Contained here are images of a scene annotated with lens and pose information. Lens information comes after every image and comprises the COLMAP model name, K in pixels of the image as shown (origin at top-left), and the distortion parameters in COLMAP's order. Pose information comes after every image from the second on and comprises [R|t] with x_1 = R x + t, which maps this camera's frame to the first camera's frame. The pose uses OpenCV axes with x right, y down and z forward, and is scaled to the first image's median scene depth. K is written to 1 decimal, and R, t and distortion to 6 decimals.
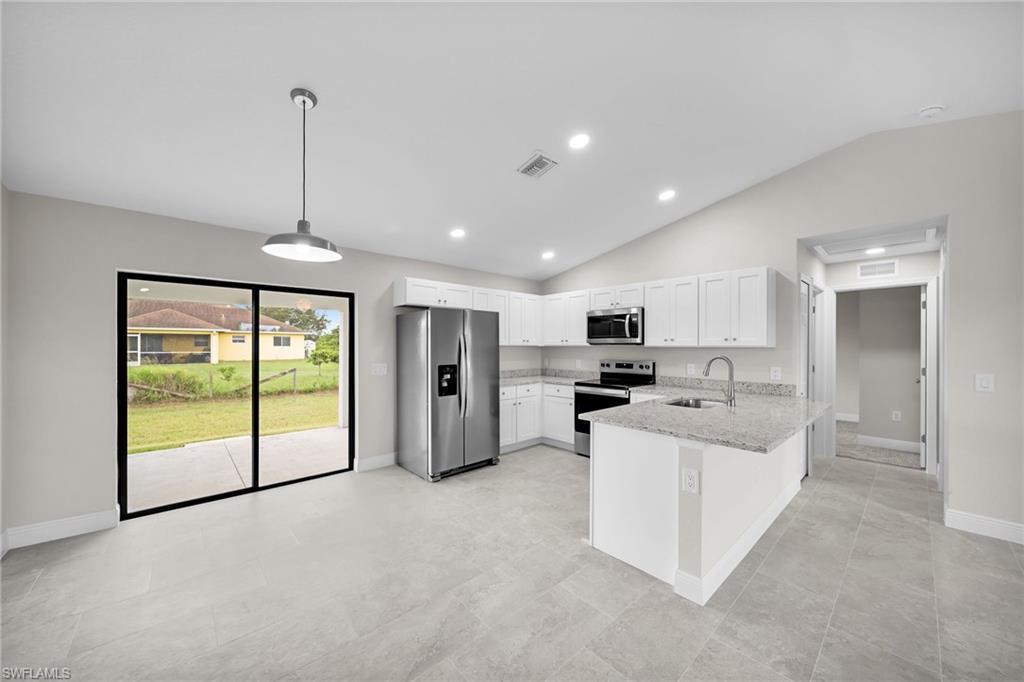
lens RADIAL K [[364.8, 0, 512.7], [0, 364.8, 345.6], [0, 0, 1]] dist [-0.000127, -0.000326]
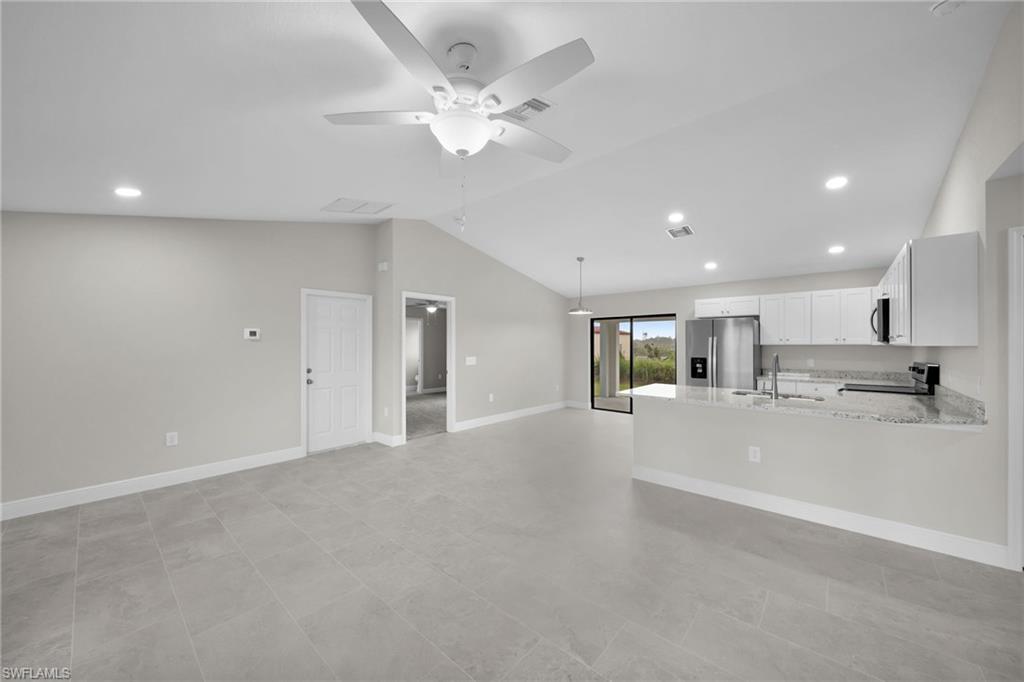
lens RADIAL K [[364.8, 0, 513.7], [0, 364.8, 344.7], [0, 0, 1]] dist [-0.000127, -0.000326]
pose [[0.116126, -0.003523, -0.993228, 1.001861], [0.000695, 0.999994, -0.003466, 0.003475], [0.993234, -0.000288, 0.116128, 0.059173]]
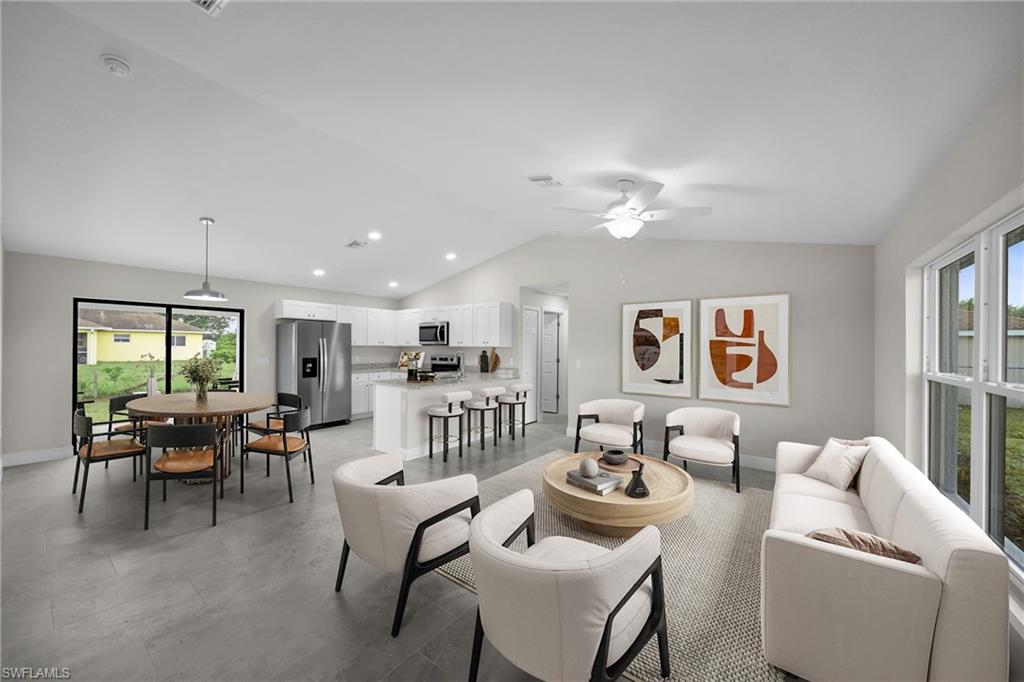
lens RADIAL K [[364.8, 0, 511.3], [0, 364.8, 346.1], [0, 0, 1]] dist [-0.000127, -0.000326]
pose [[0.983006, 0.003763, 0.183537, 0.313338], [-0.003510, 0.999992, -0.001702, 0.002119], [-0.183542, 0.001029, 0.983011, -0.565930]]
